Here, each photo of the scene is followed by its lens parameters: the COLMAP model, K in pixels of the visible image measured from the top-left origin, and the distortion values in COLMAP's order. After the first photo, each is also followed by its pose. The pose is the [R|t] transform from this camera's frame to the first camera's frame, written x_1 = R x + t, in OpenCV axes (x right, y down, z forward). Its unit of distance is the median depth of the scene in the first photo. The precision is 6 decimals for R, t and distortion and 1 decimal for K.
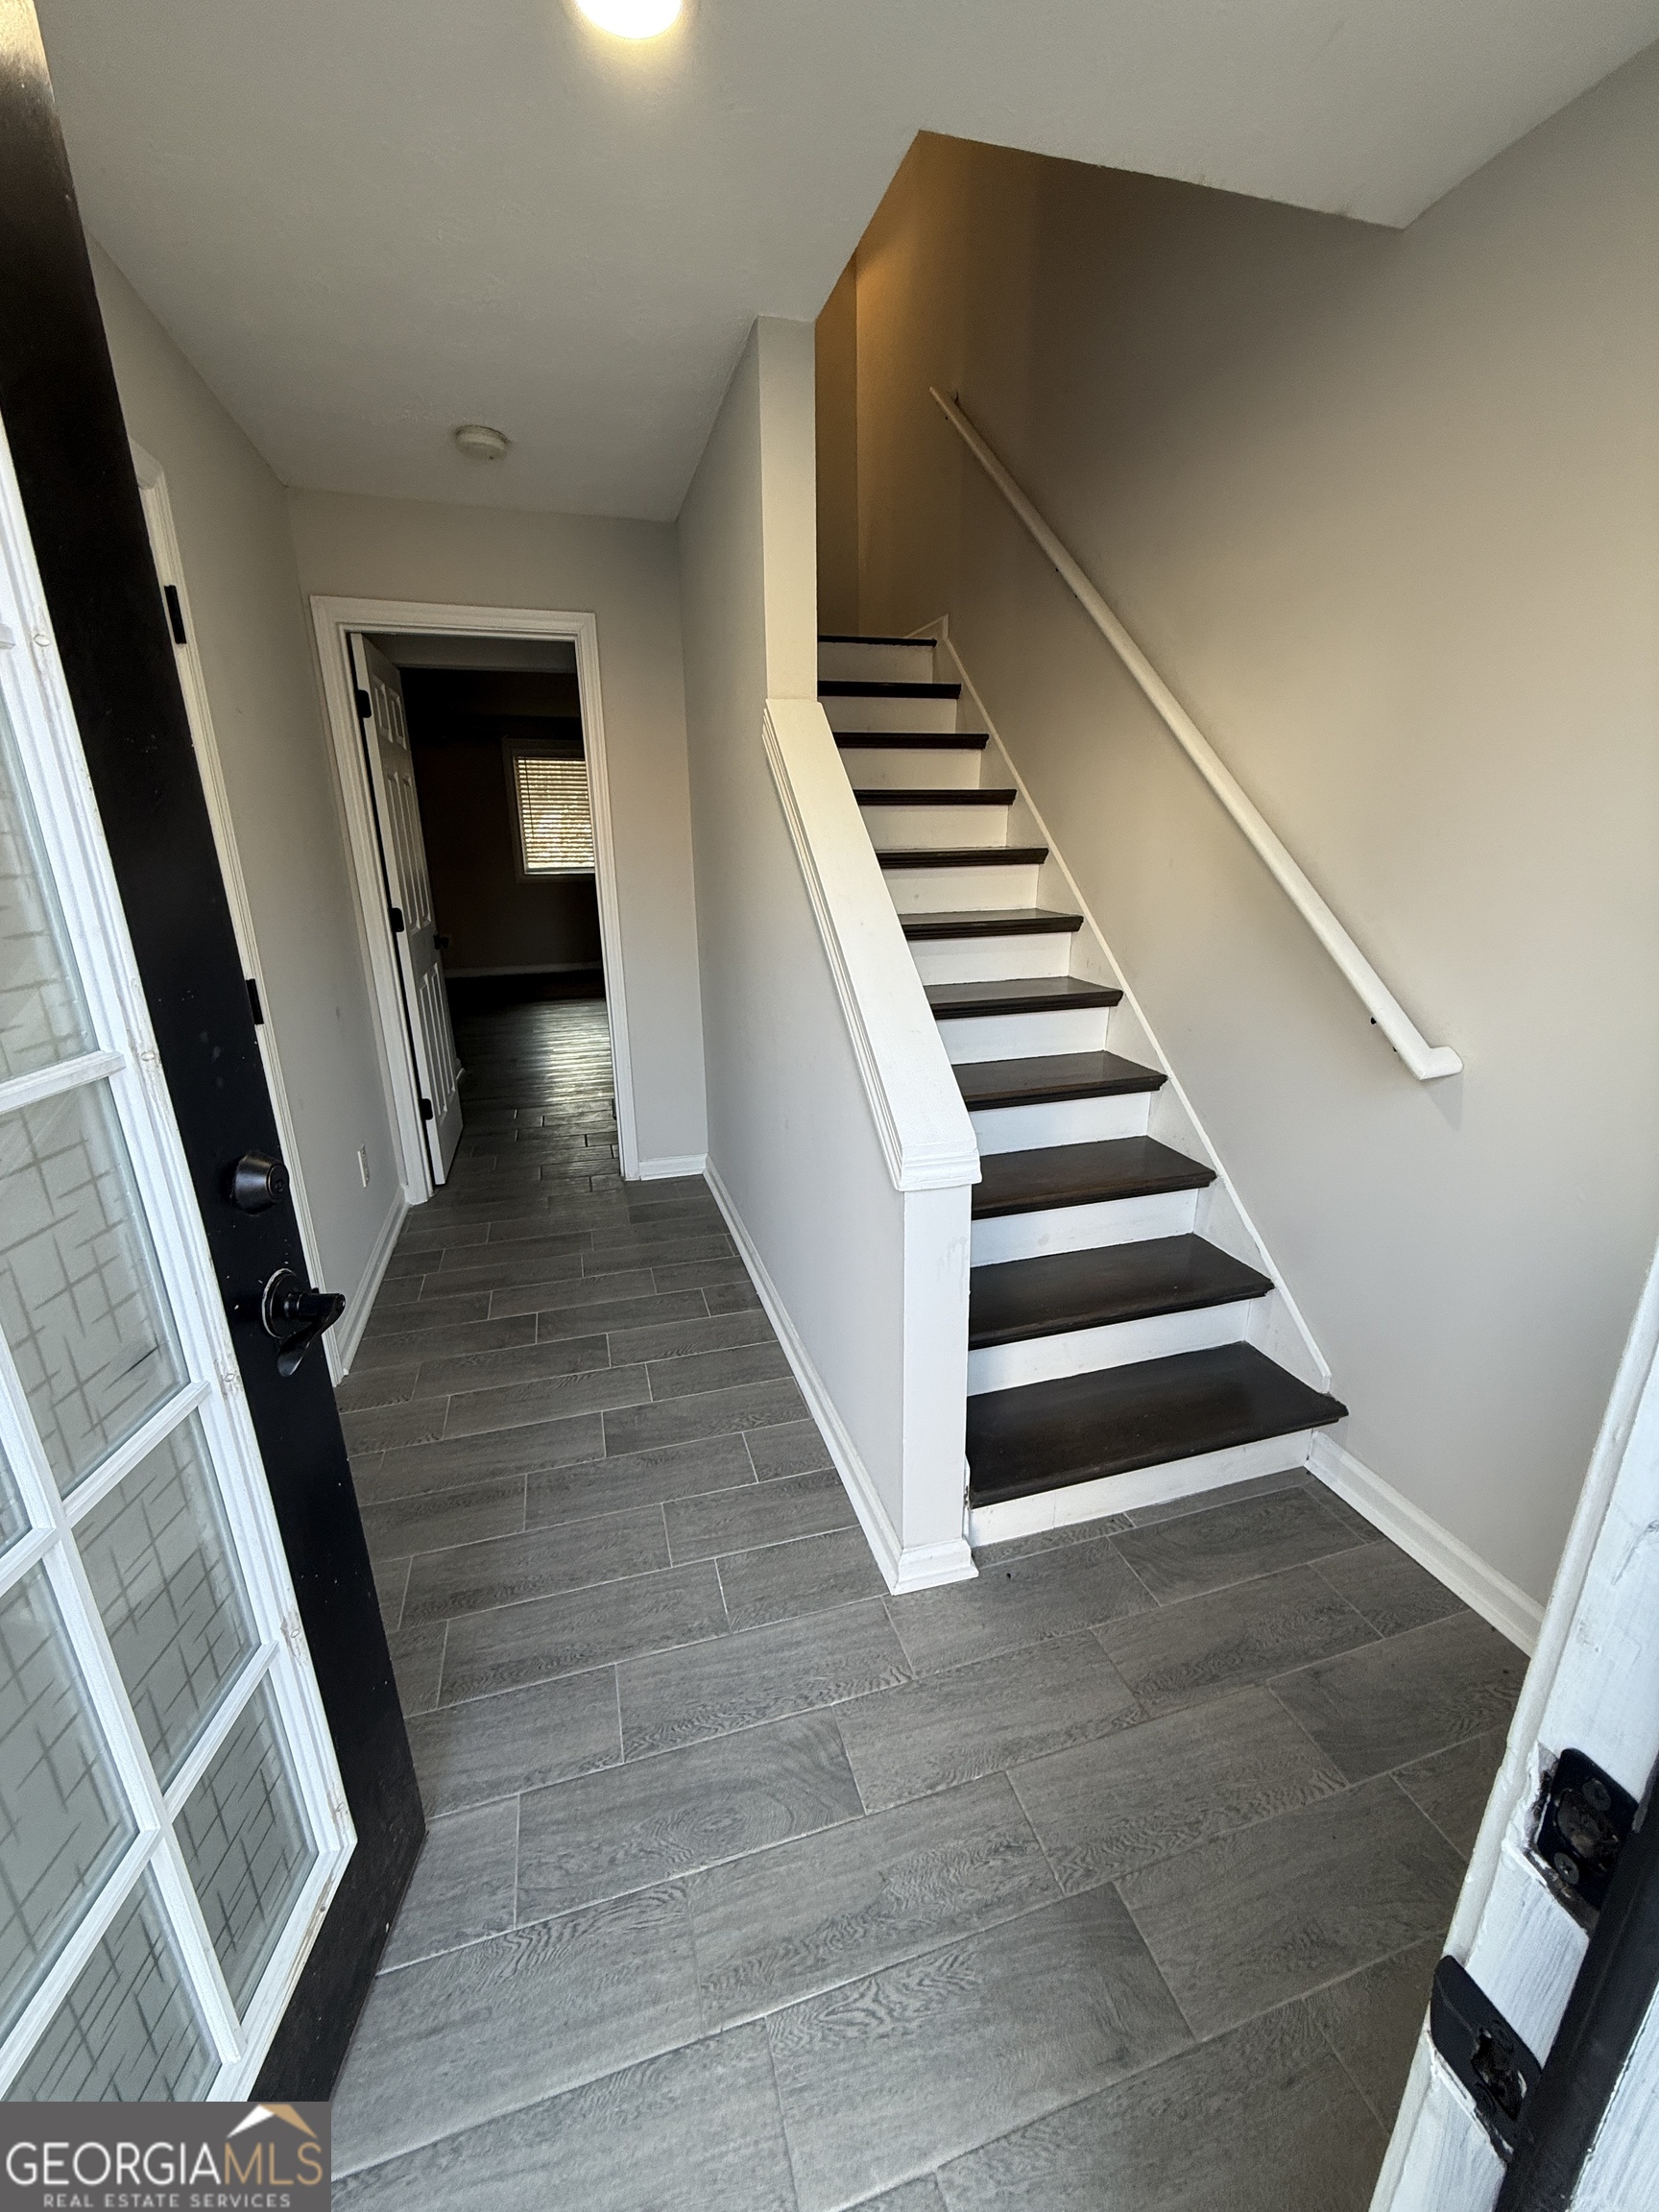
lens RADIAL K [[874.2, 0, 829.4], [0, 874.2, 1100.6], [0, 0, 1]] dist [-0.003053, -0.000379]
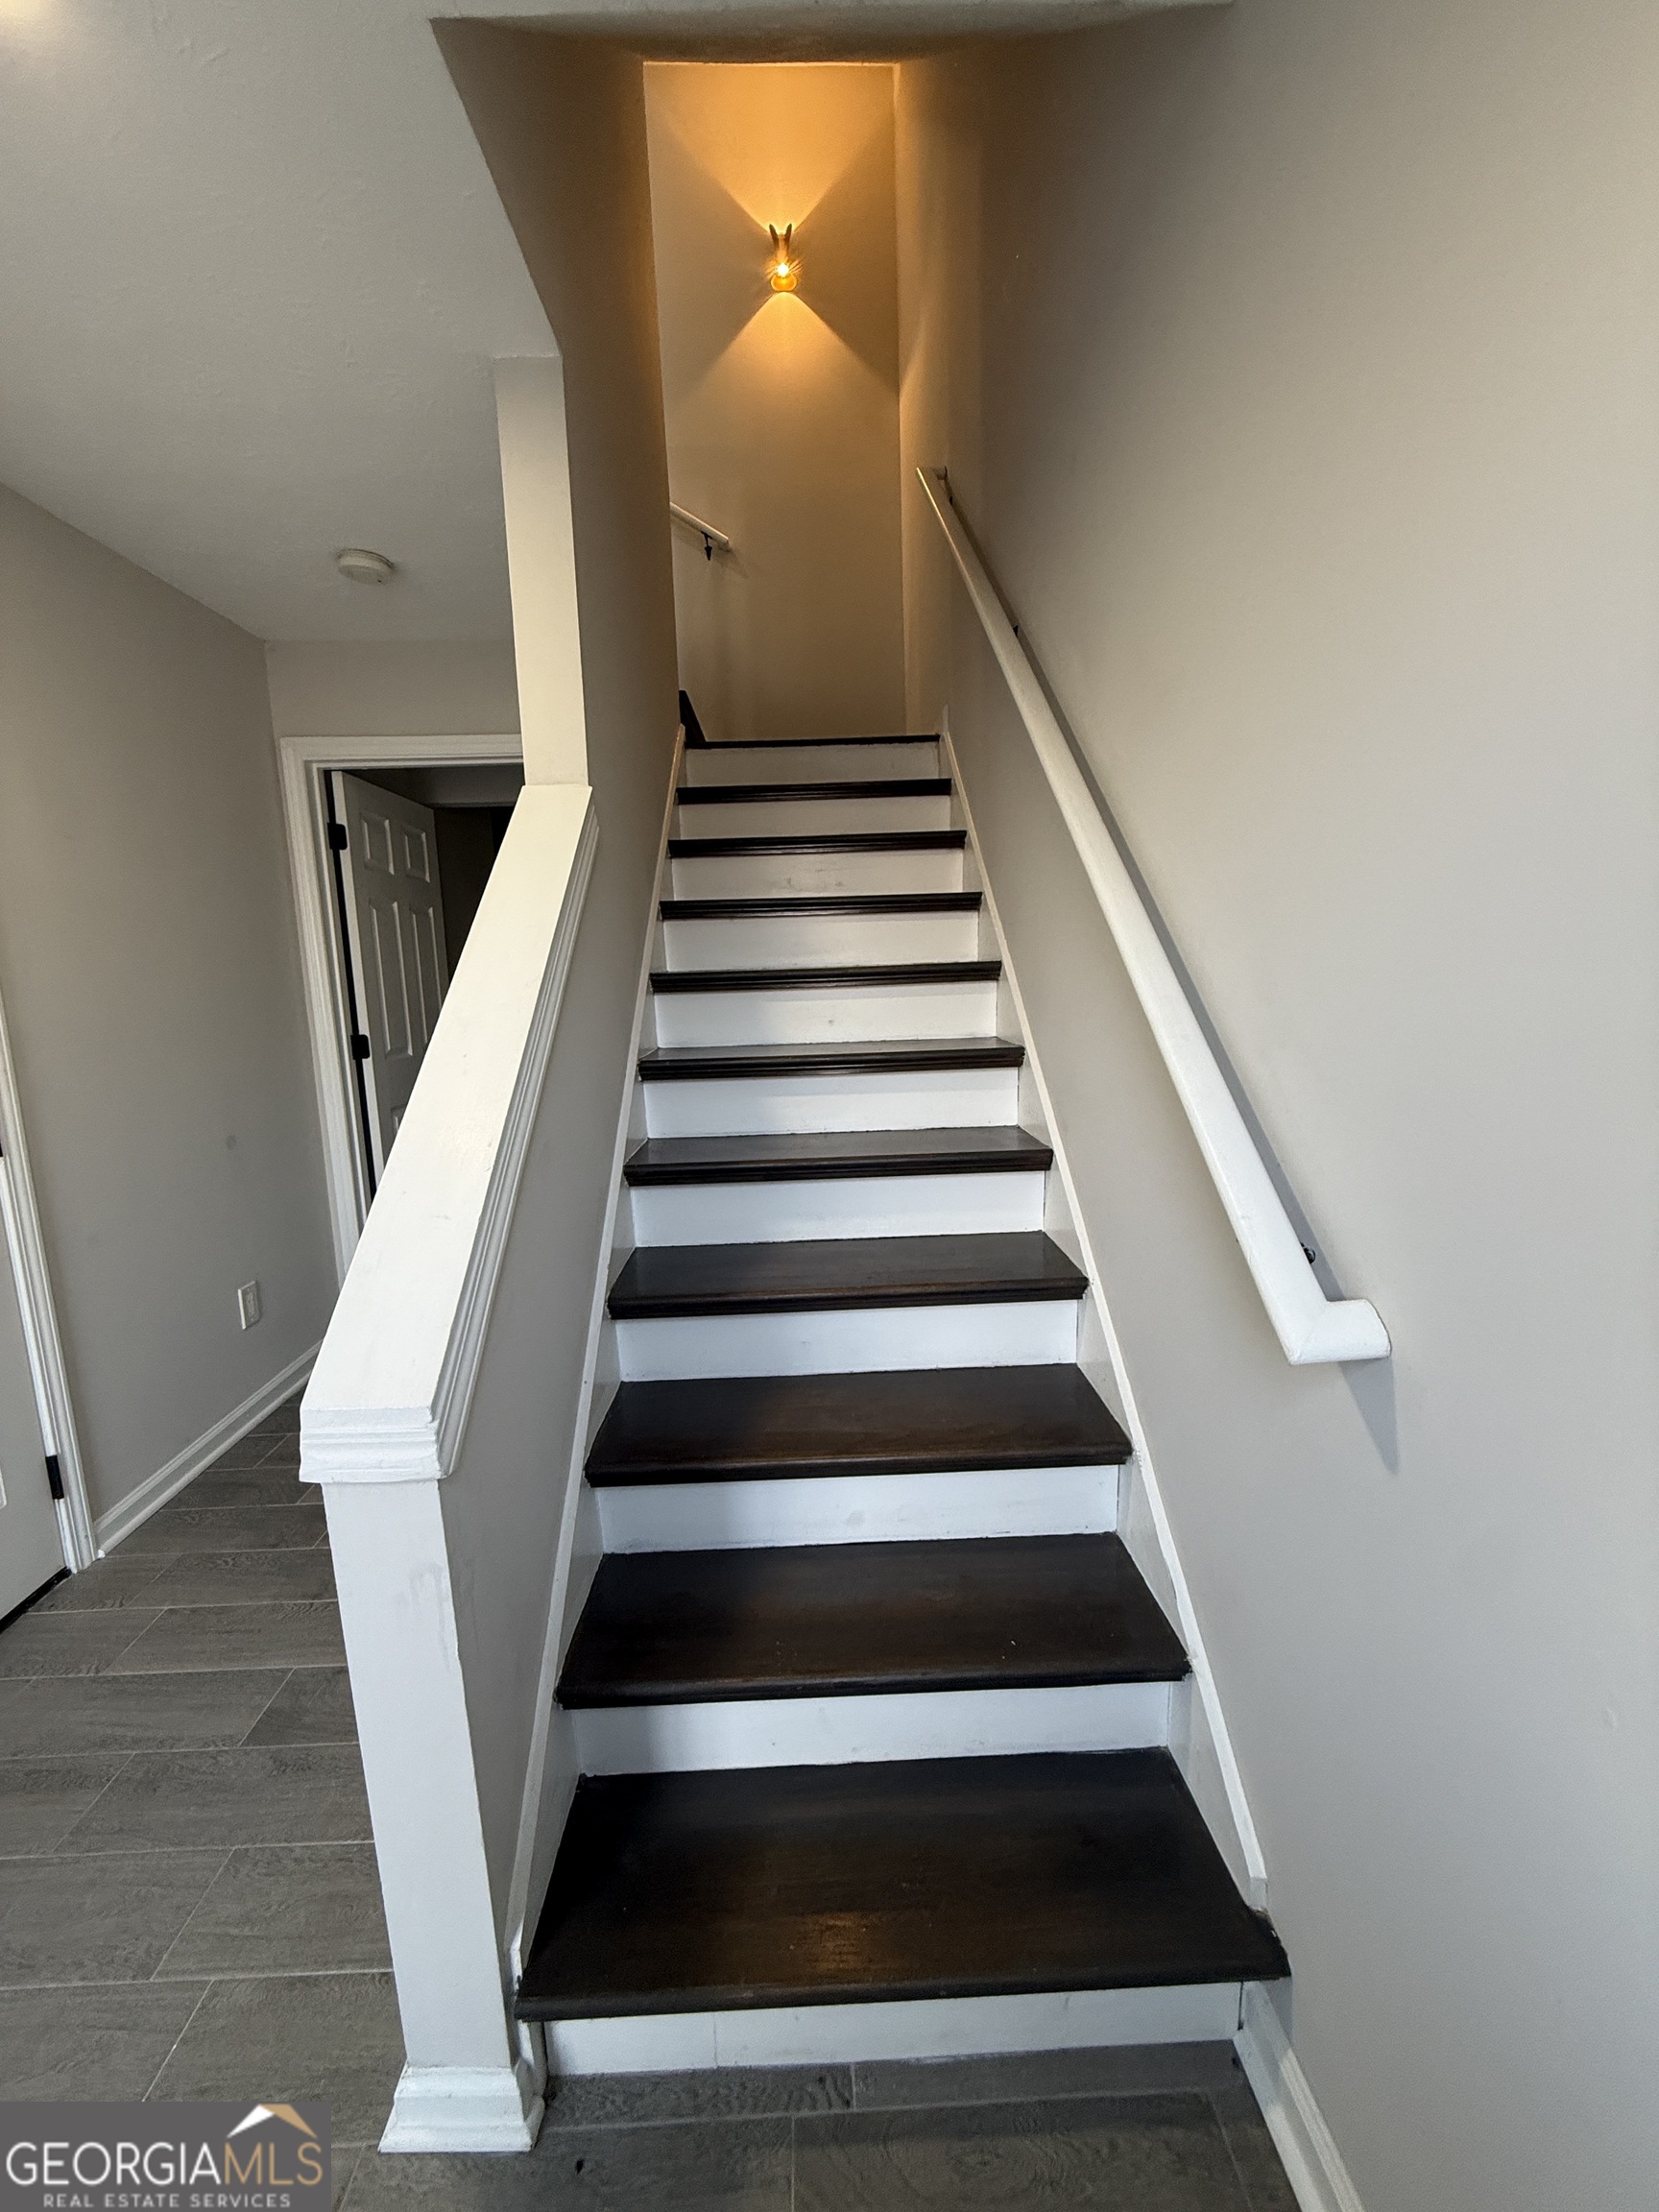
lens RADIAL K [[874.2, 0, 829.4], [0, 874.2, 1100.6], [0, 0, 1]] dist [-0.003053, -0.000379]
pose [[0.966755, 0.021105, -0.254831, 0.365084], [-0.057654, 0.988917, -0.136819, -0.060950], [0.249120, 0.146962, 0.957257, 0.285044]]
